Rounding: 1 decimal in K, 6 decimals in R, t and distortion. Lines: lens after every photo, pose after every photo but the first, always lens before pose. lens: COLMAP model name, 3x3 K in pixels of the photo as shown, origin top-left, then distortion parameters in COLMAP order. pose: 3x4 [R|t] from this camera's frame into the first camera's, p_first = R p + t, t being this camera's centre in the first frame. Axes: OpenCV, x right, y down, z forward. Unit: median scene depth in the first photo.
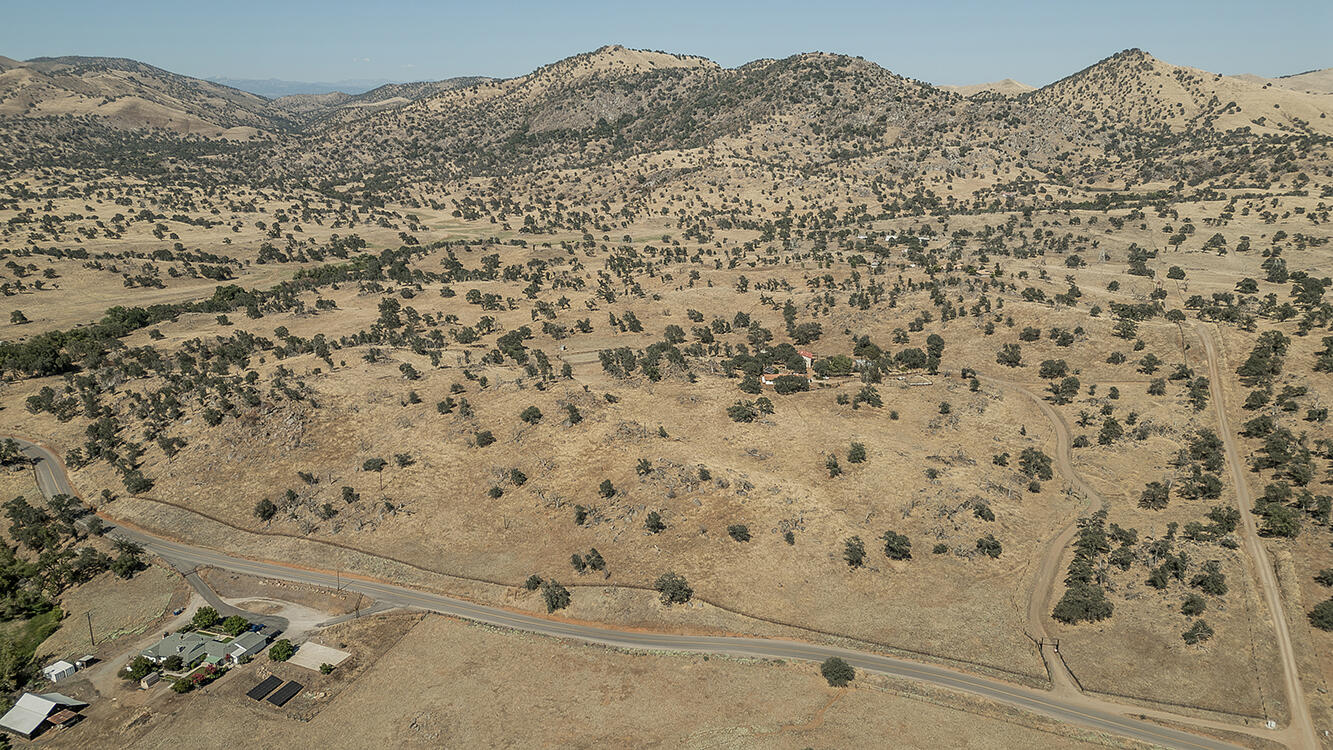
lens RADIAL K [[931.8, 0, 663.1], [0, 931.8, 378.8], [0, 0, 1]] dist [0.073862, -0.045559]
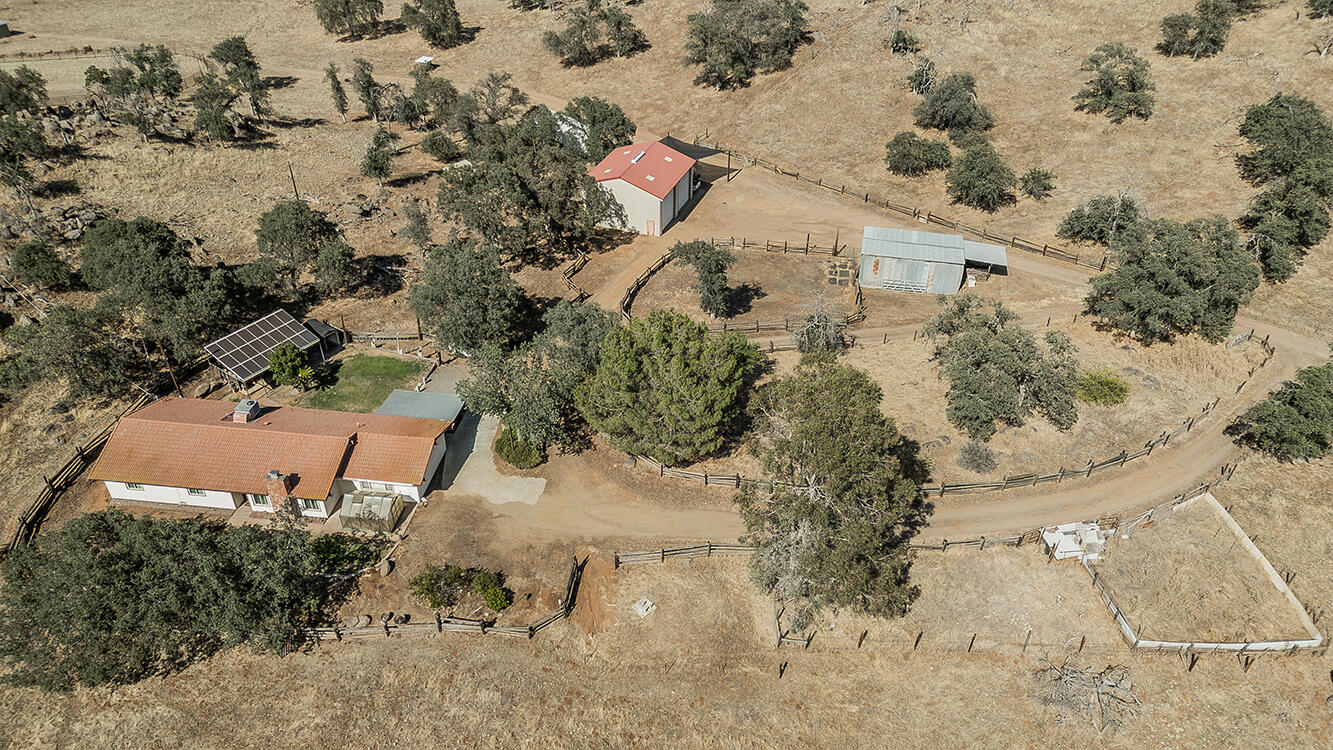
lens RADIAL K [[931.8, 0, 663.9], [0, 931.8, 375.1], [0, 0, 1]] dist [0.073862, -0.045559]
pose [[0.987930, 0.098708, -0.119382, 0.047231], [-0.048179, 0.928256, 0.368808, -0.015855], [0.147221, -0.358605, 0.921807, 0.196568]]
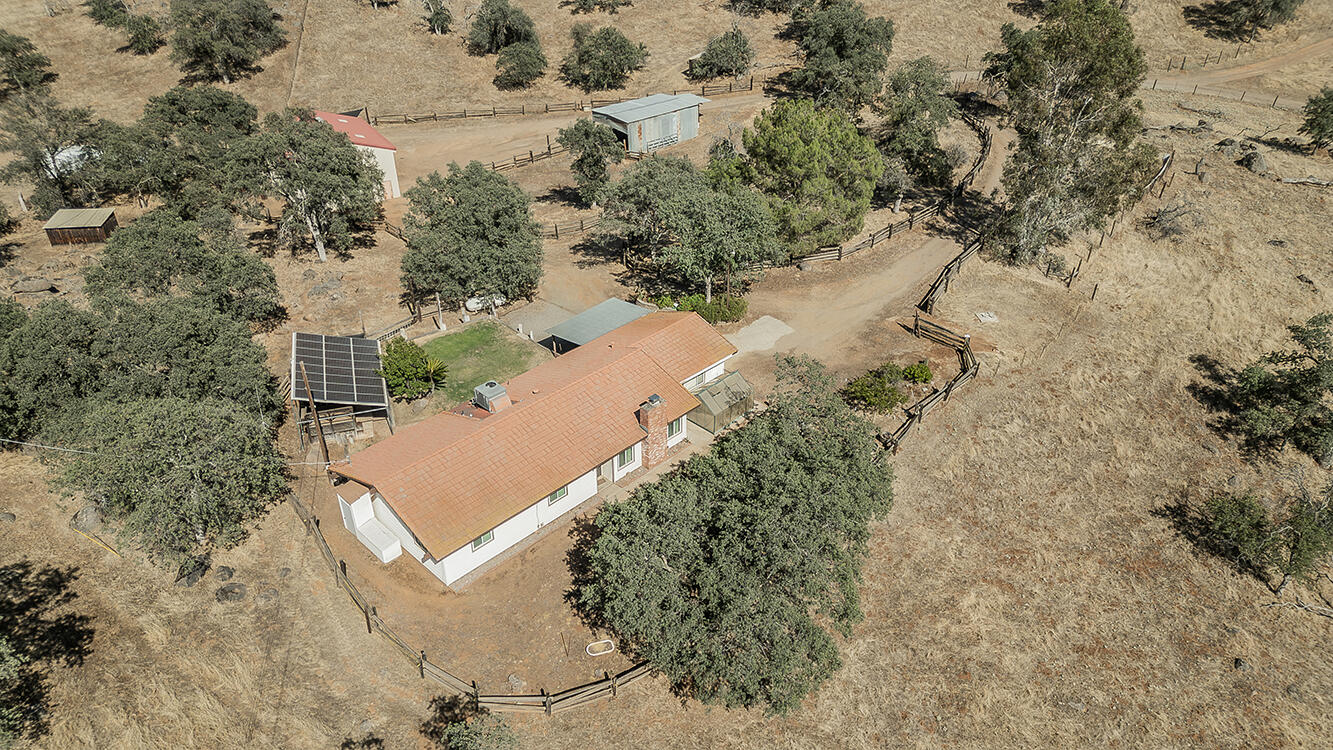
lens RADIAL K [[931.8, 0, 653.3], [0, 931.8, 371.9], [0, 0, 1]] dist [0.073862, -0.045559]
pose [[0.725511, -0.369106, 0.580857, 0.017606], [0.180898, 0.916611, 0.356512, -0.009660], [-0.664010, -0.153578, 0.731782, 0.205229]]
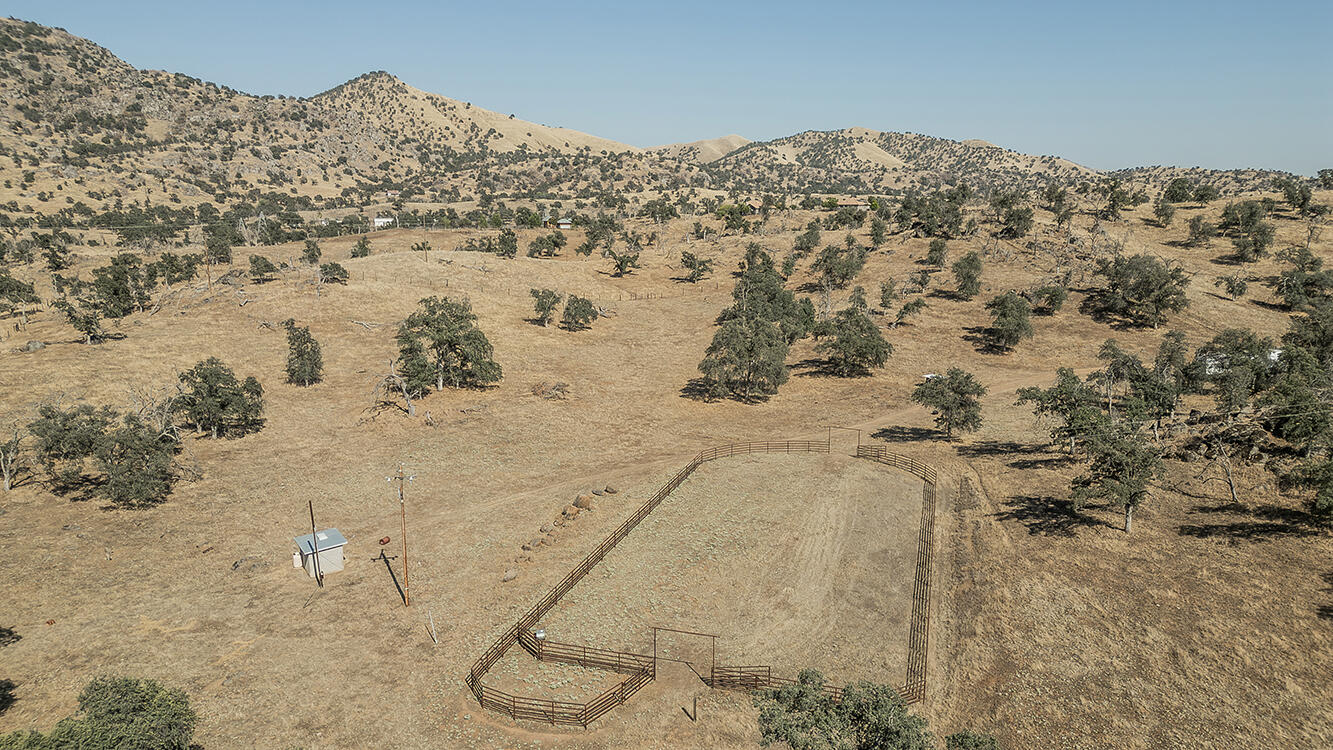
lens RADIAL K [[931.8, 0, 662.1], [0, 931.8, 373.0], [0, 0, 1]] dist [0.073862, -0.045559]
pose [[0.676600, -0.133166, 0.724210, -0.048983], [0.180398, 0.983517, 0.012309, -0.014733], [-0.713912, 0.122318, 0.689470, 0.246159]]
